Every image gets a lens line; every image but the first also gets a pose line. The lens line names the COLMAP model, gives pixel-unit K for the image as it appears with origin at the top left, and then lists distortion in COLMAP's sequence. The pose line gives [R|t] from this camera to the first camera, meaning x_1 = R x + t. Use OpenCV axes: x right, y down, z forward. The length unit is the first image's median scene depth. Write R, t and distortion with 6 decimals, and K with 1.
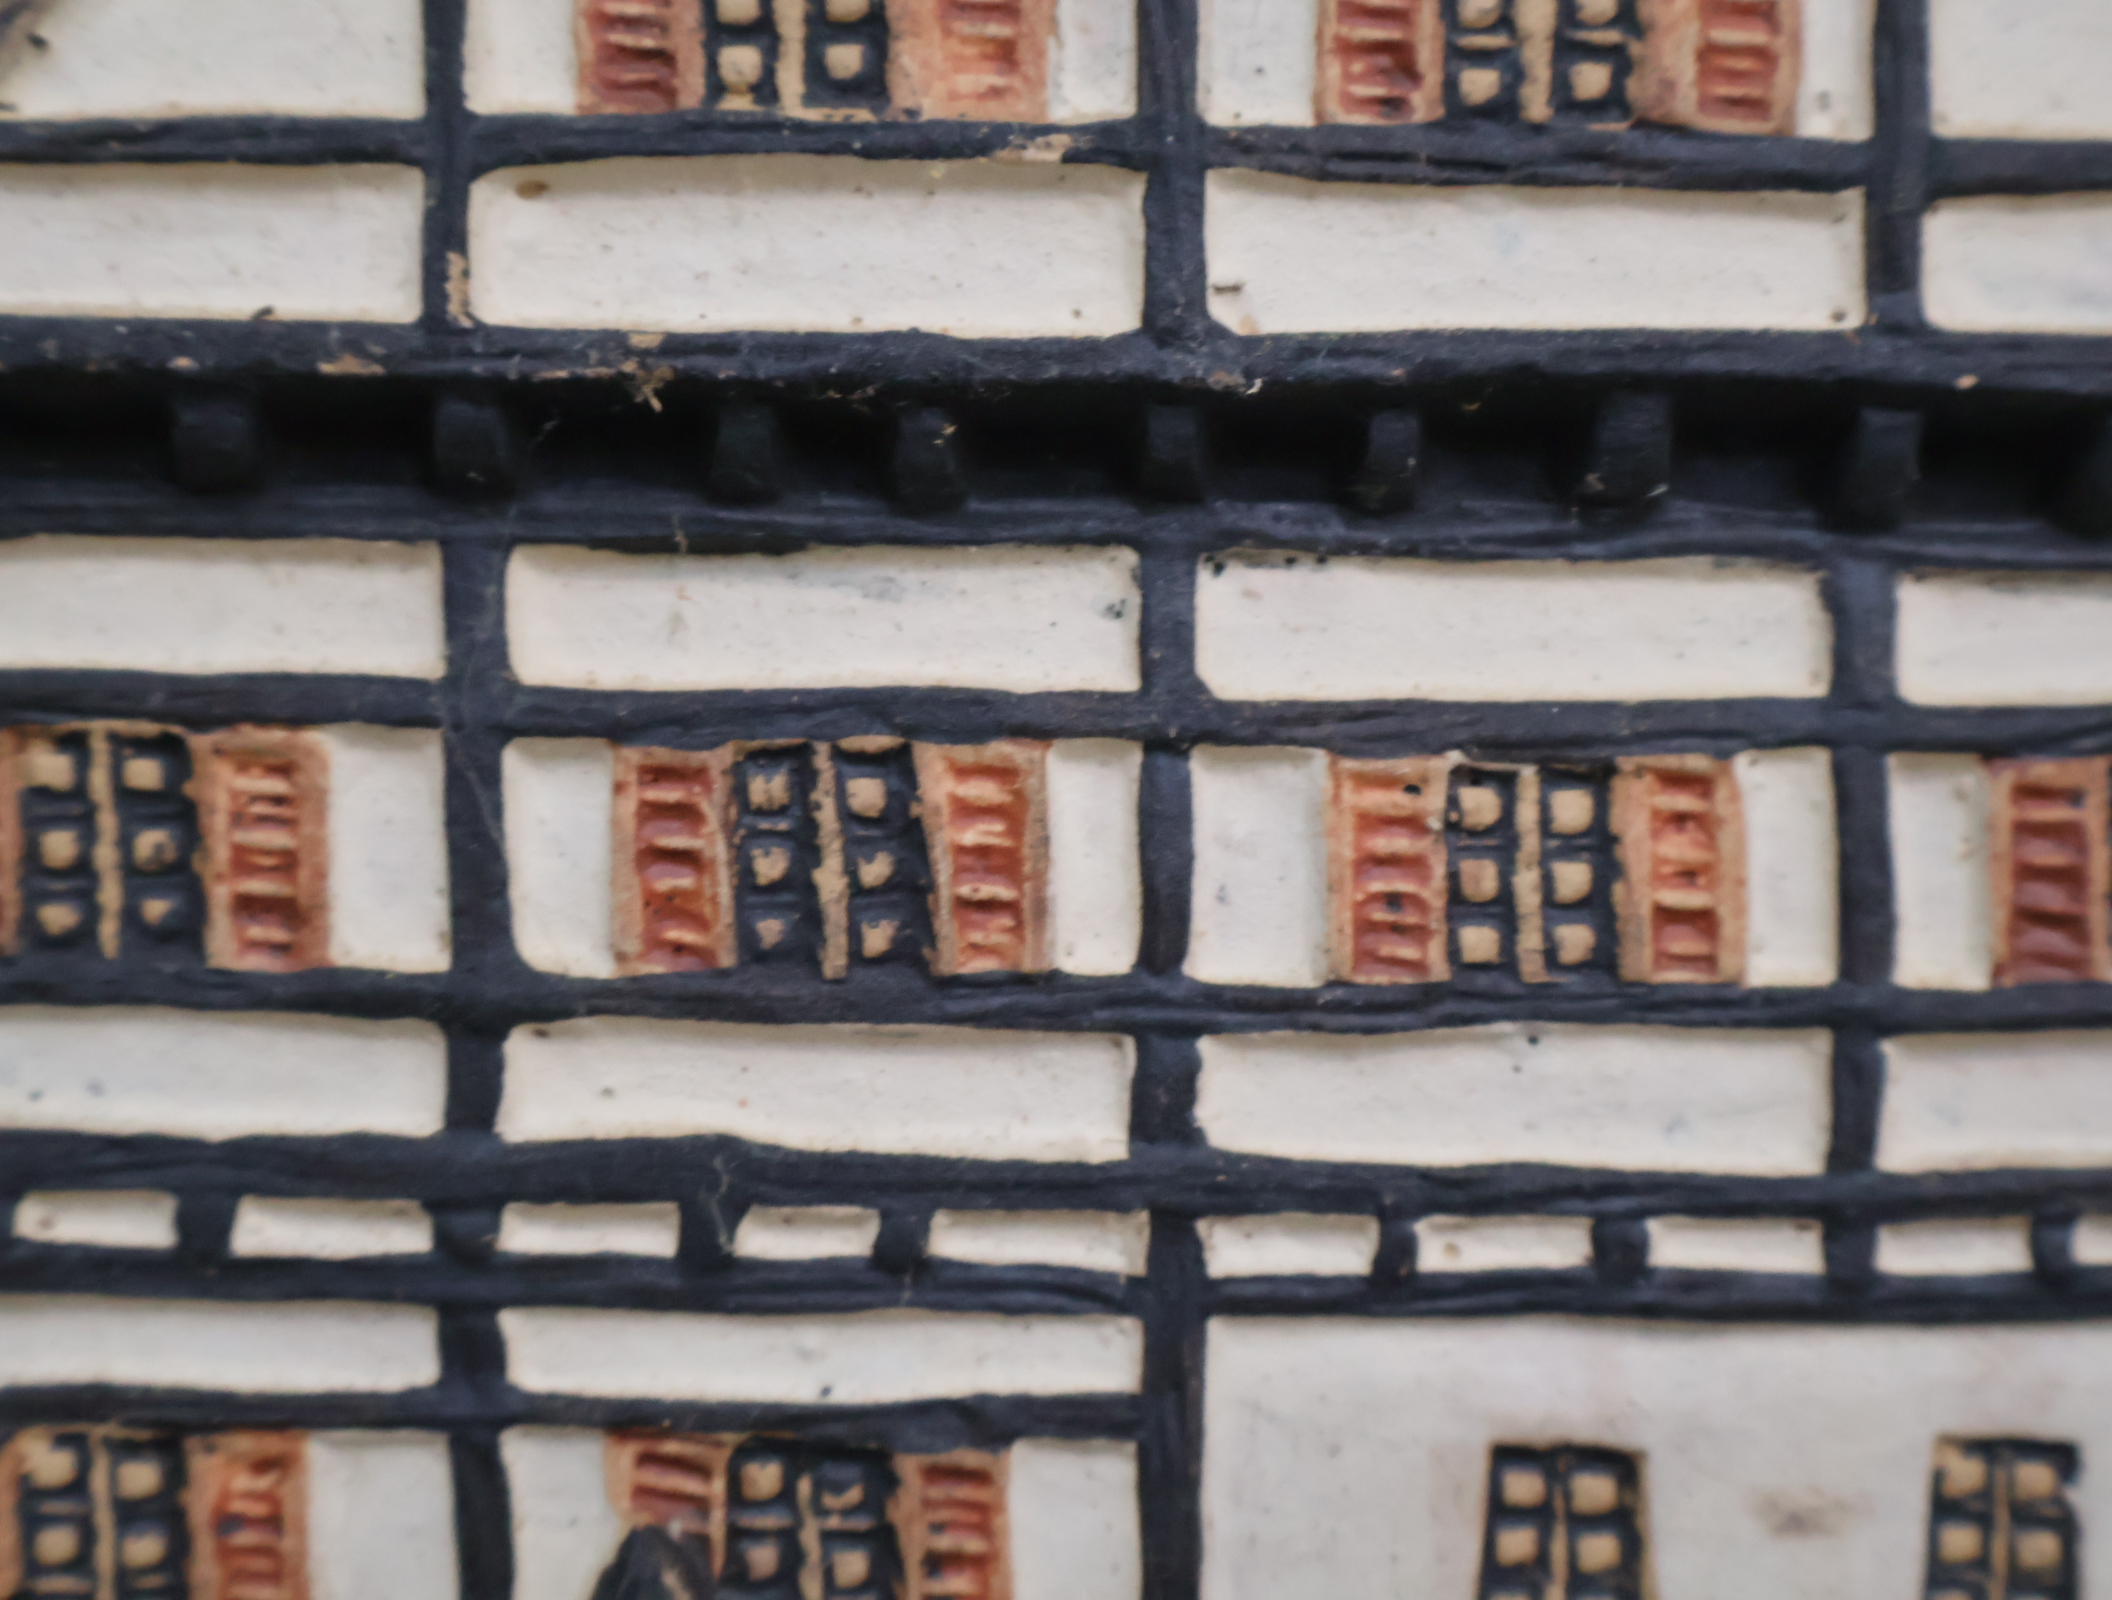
lens RADIAL K [[2879.6, 0, 1048.0], [0, 2879.6, 768.2], [0, 0, 1]] dist [0.013952, 0.000000]
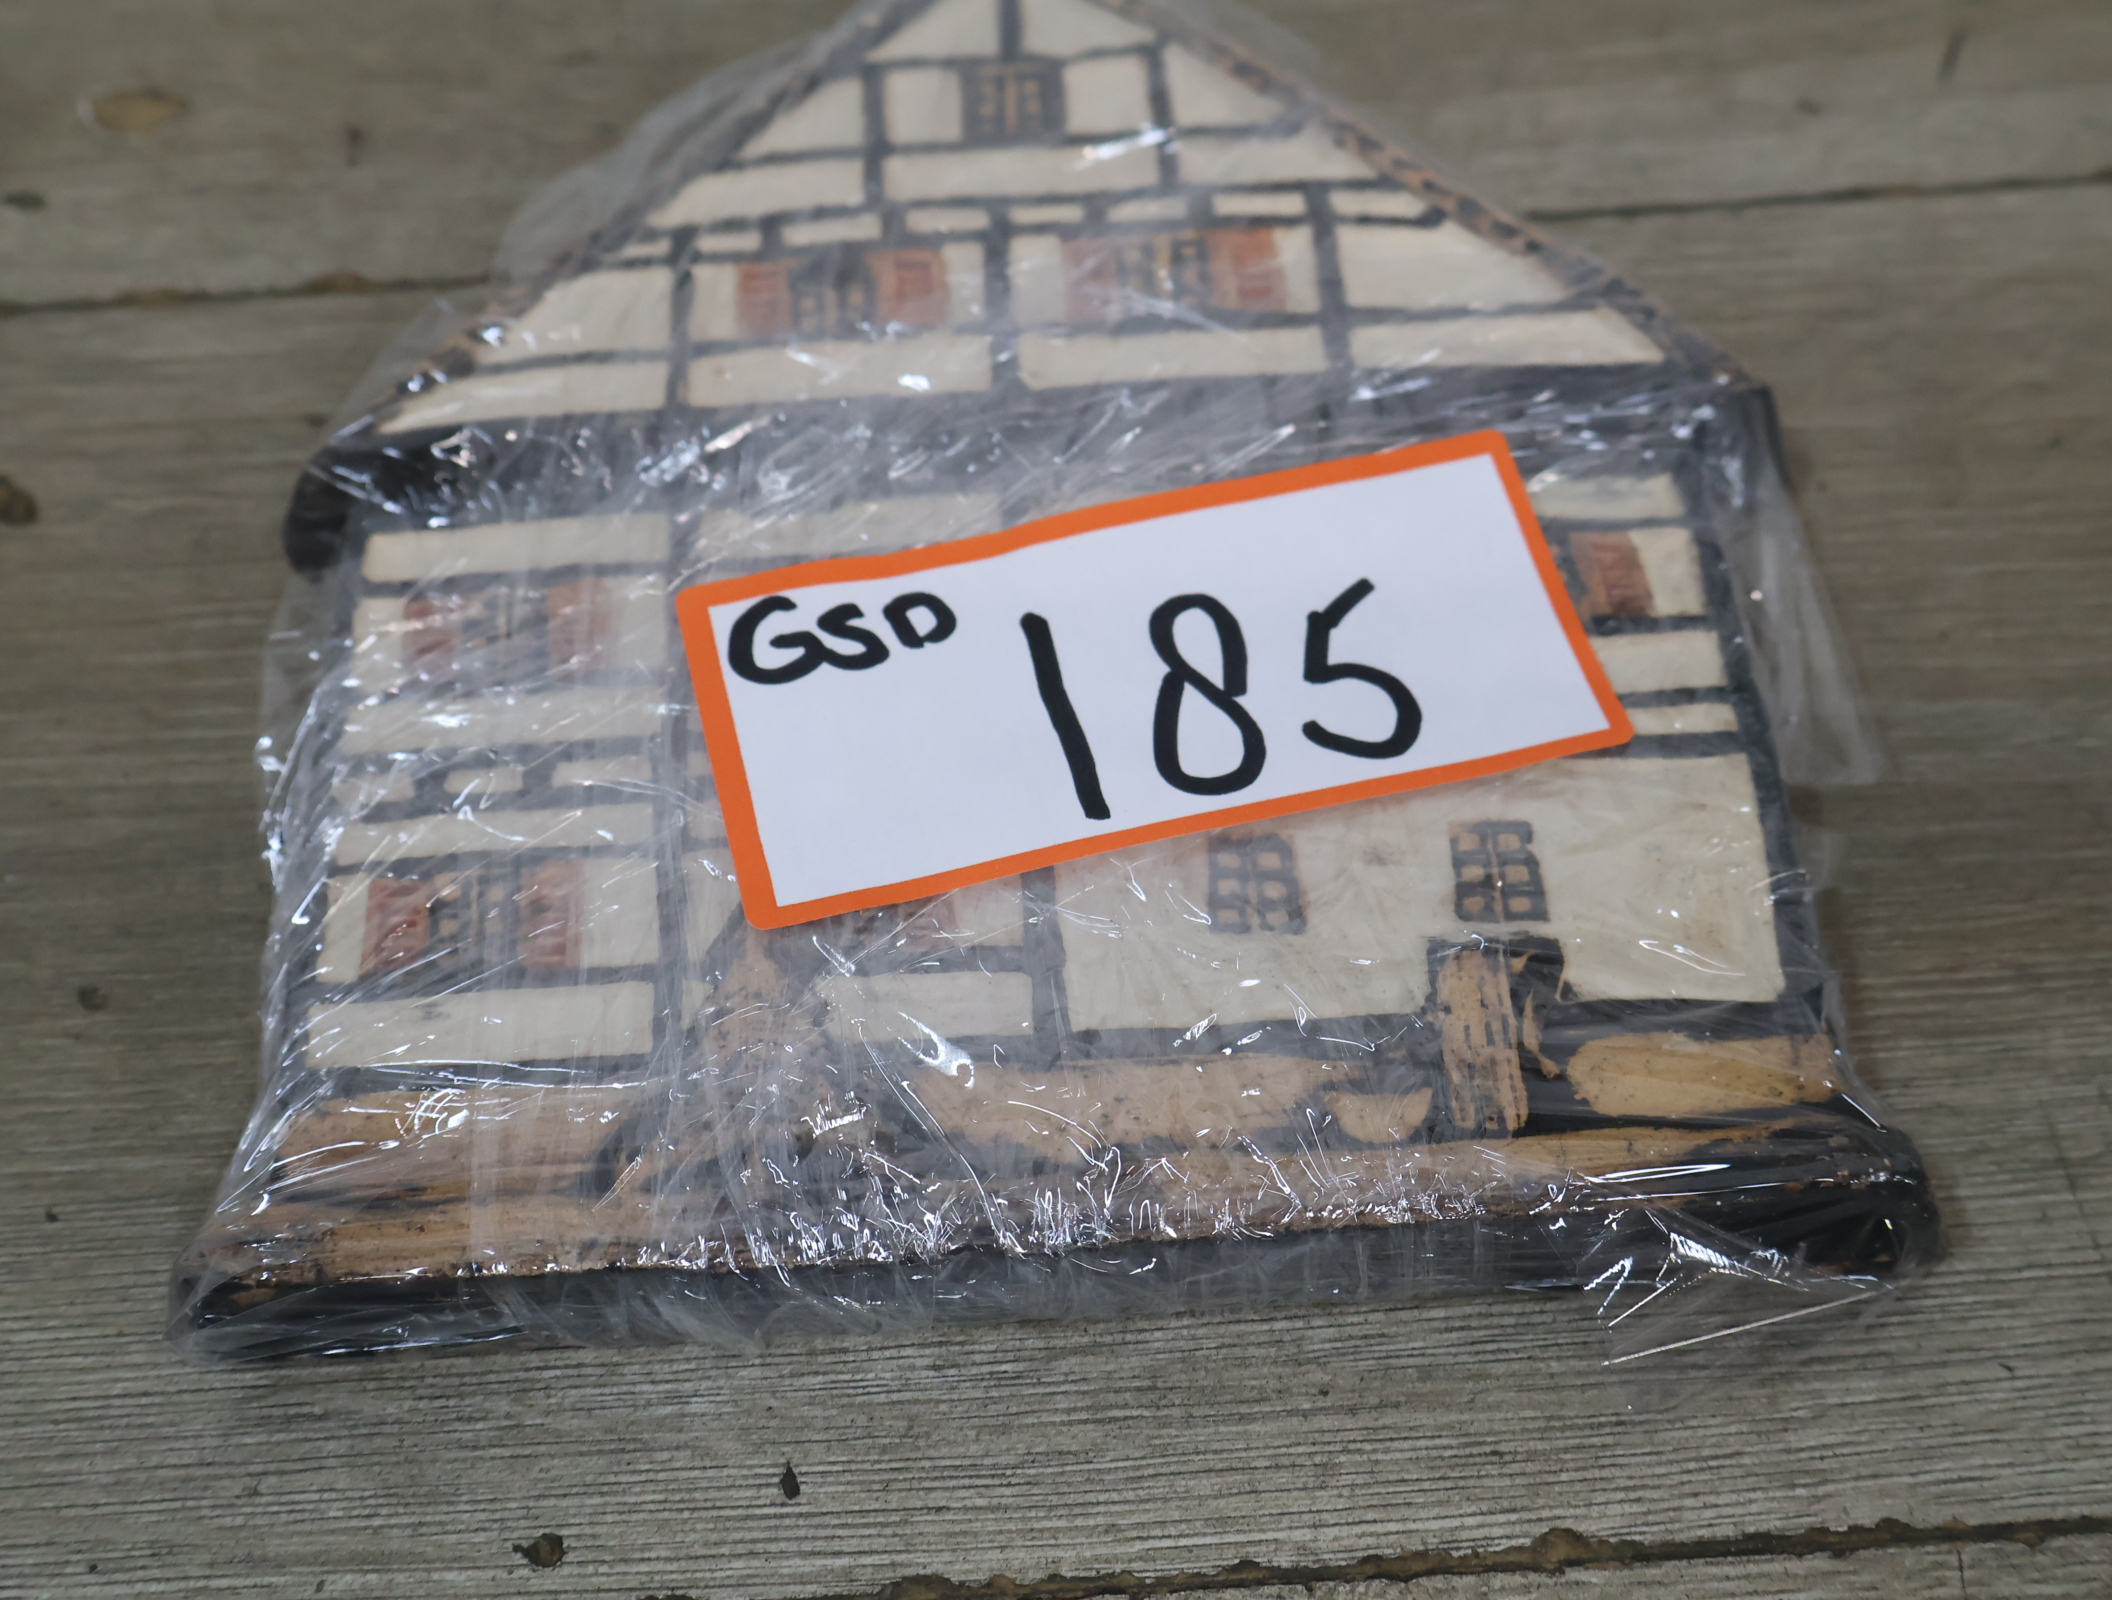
lens RADIAL K [[2879.6, 0, 1041.6], [0, 2879.6, 787.4], [0, 0, 1]] dist [0.013952, 0.000000]
pose [[0.995482, -0.086965, -0.038106, 0.122680], [0.044430, 0.781359, -0.622499, 1.399344], [0.083910, 0.617993, 0.781693, -0.499524]]
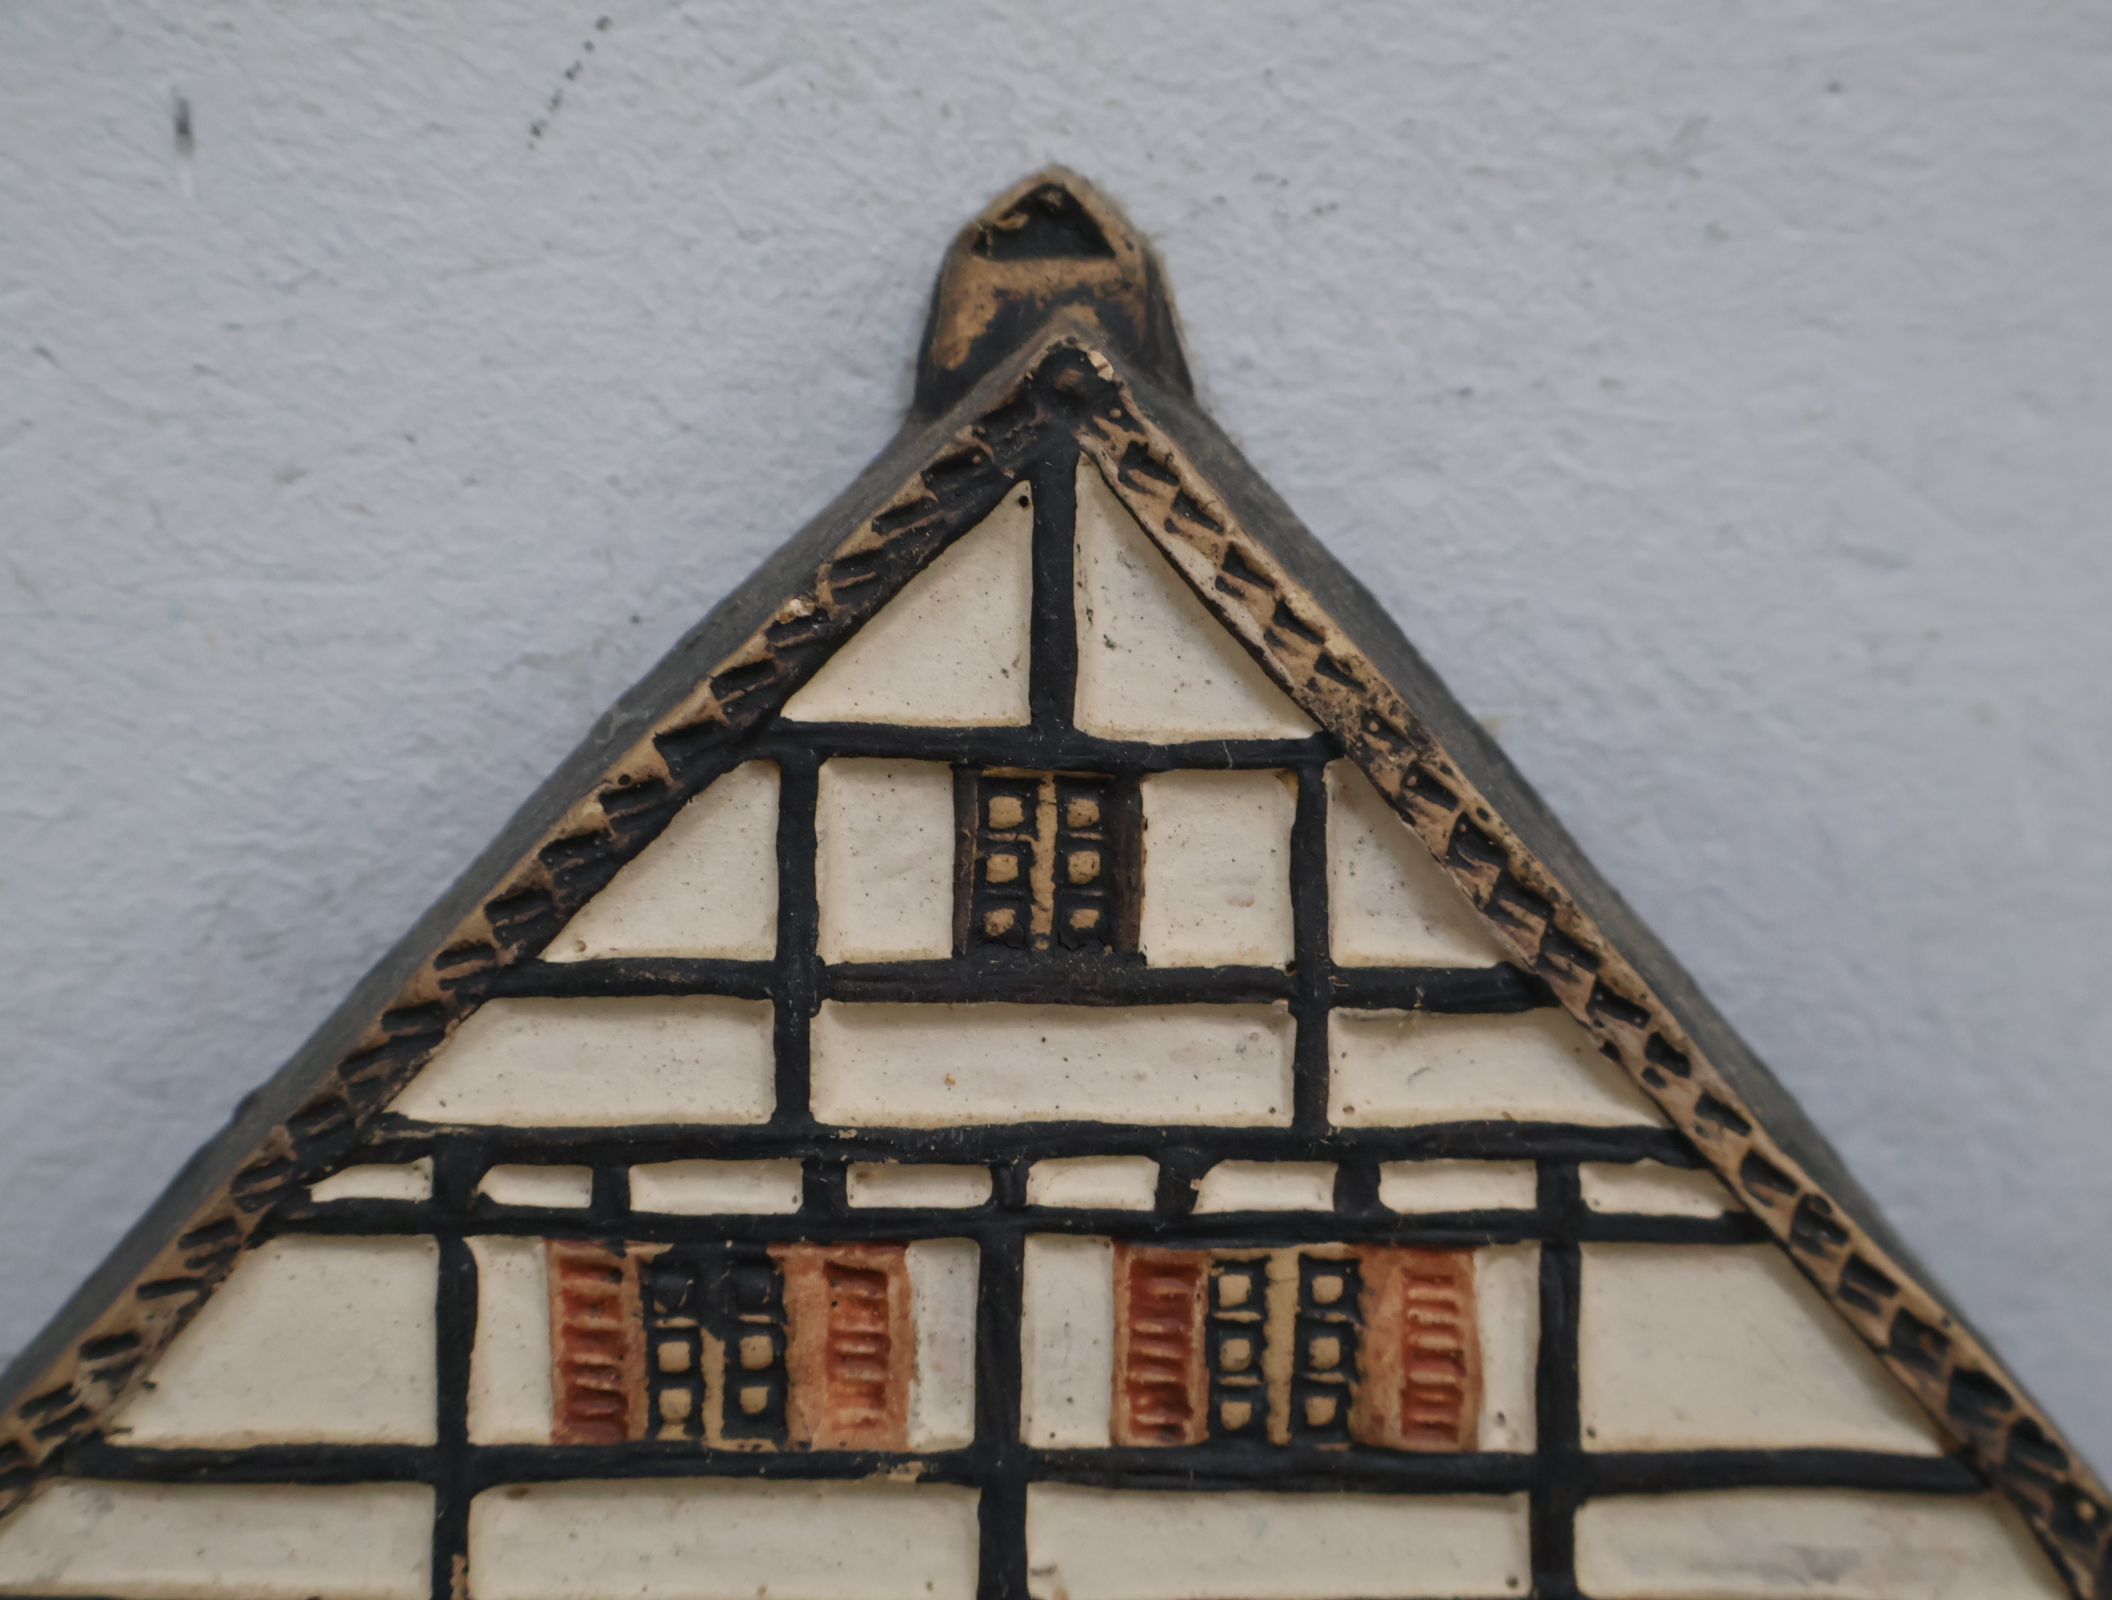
lens RADIAL K [[2879.6, 0, 1056.9], [0, 2879.6, 824.9], [0, 0, 1]] dist [0.013952, 0.000000]
pose [[0.999906, 0.009285, -0.010090, 0.076442], [-0.009671, 0.999195, -0.038930, -0.442757], [0.009721, 0.039024, 0.999191, -0.320690]]
